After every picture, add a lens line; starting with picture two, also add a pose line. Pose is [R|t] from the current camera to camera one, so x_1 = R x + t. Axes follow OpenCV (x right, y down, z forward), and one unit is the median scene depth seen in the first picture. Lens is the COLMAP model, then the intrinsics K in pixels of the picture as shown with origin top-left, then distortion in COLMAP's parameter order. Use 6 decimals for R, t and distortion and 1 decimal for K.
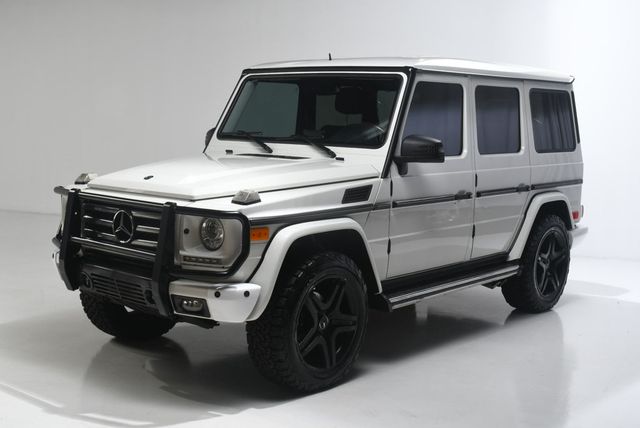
lens RADIAL K [[861.2, 0, 318.5], [0, 861.2, 217.5], [0, 0, 1]] dist [0.031275, 0.000000]
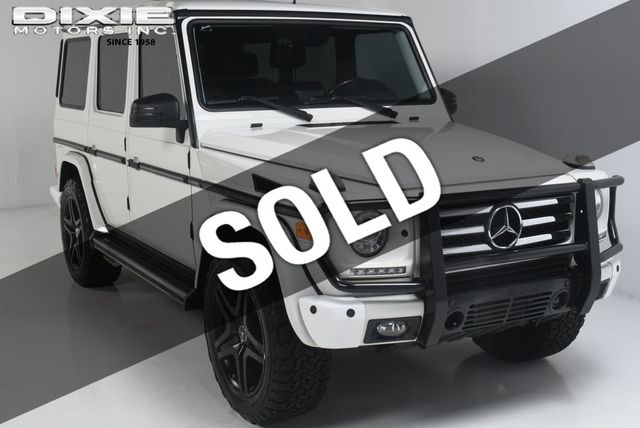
lens RADIAL K [[845.5, 0, 316.7], [0, 845.5, 216.5], [0, 0, 1]] dist [-0.030084, 0.000000]
pose [[0.334475, -0.188667, 0.923326, -0.820623], [0.132636, 0.979428, 0.152083, -0.112430], [-0.933024, 0.071599, 0.352618, 0.773599]]
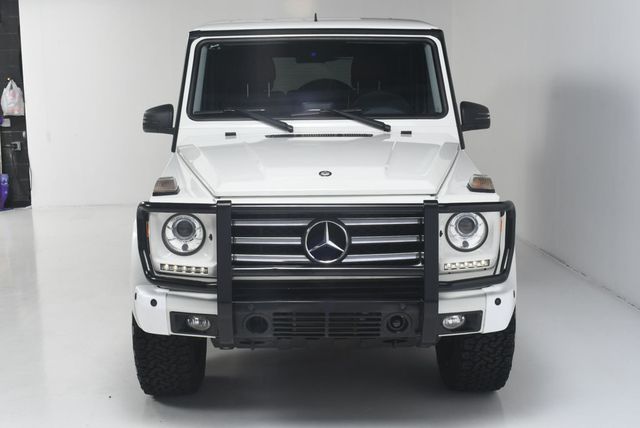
lens RADIAL K [[845.5, 0, 324.7], [0, 845.5, 209.4], [0, 0, 1]] dist [-0.030084, 0.000000]
pose [[0.744119, -0.132994, 0.654675, -0.610870], [0.108537, 0.991031, 0.077957, -0.064768], [-0.659171, 0.013047, 0.751880, 0.386627]]
